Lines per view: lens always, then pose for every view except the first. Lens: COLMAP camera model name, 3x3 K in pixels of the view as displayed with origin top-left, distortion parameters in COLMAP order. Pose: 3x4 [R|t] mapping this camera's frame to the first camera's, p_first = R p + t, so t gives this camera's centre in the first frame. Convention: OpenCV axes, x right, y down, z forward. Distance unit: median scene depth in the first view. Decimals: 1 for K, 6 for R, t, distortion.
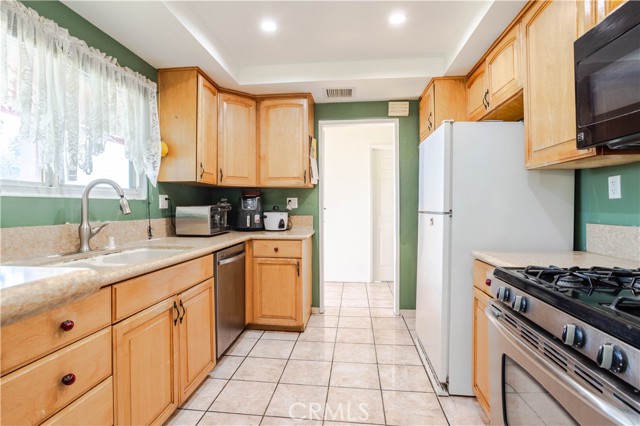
lens RADIAL K [[331.8, 0, 319.0], [0, 331.8, 195.4], [0, 0, 1]] dist [-0.036104, 0.030970]
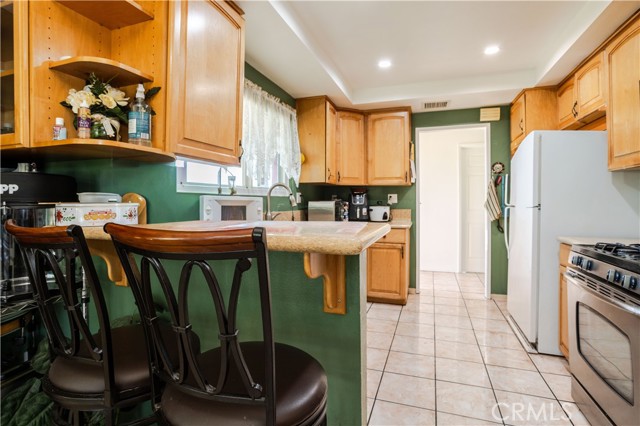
lens RADIAL K [[331.8, 0, 319.0], [0, 331.8, 195.4], [0, 0, 1]] dist [-0.036104, 0.030970]
pose [[0.973969, -0.004207, -0.226643, -0.085514], [0.007241, 0.999895, 0.012559, -0.006536], [0.226566, -0.013873, 0.973897, -0.261758]]
